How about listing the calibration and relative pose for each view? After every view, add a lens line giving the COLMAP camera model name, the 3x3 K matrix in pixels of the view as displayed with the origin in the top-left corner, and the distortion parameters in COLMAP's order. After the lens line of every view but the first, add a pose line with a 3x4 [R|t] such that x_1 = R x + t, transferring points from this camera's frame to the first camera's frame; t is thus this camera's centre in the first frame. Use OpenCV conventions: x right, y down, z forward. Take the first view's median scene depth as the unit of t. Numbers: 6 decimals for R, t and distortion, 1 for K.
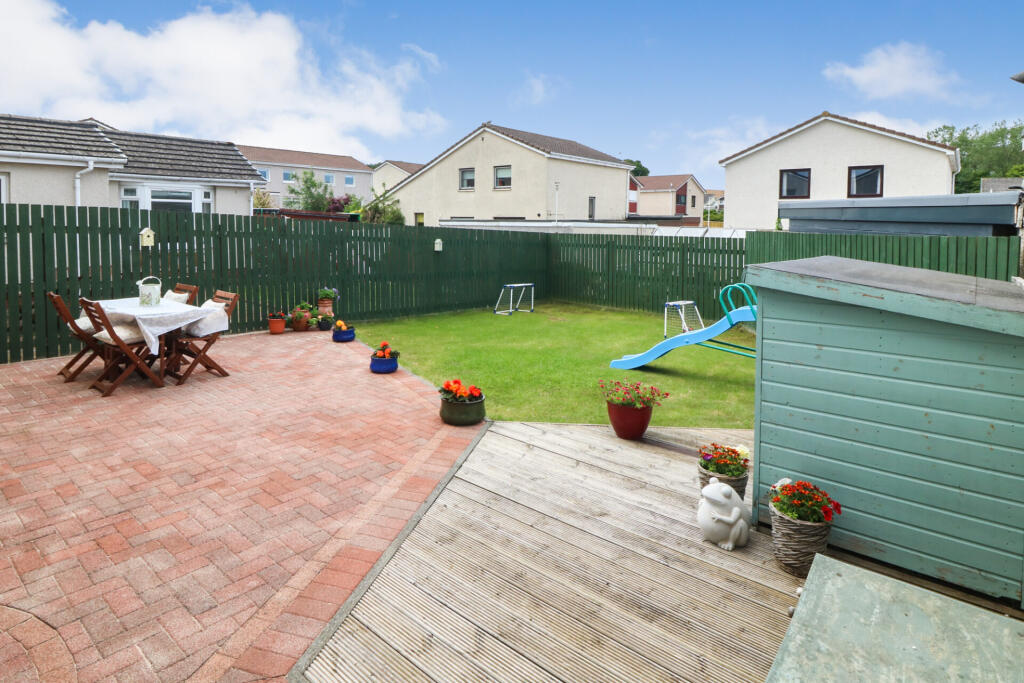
lens RADIAL K [[561.9, 0, 512.1], [0, 561.9, 250.2], [0, 0, 1]] dist [-0.003554, -0.000828]
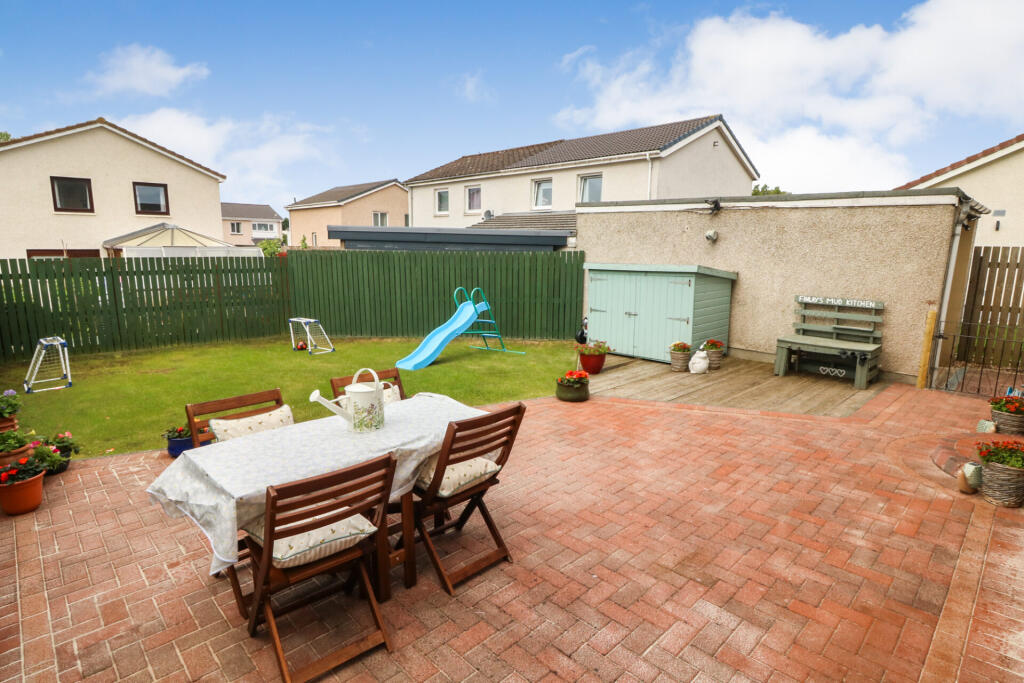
lens RADIAL K [[536.2, 0, 512.0], [0, 536.2, 341.5], [0, 0, 1]] dist [-0.002069, -0.001217]
pose [[0.100363, -0.186125, 0.977387, -0.549013], [0.041925, 0.982265, 0.182749, -0.029085], [-0.994067, 0.022636, 0.106387, 0.417401]]
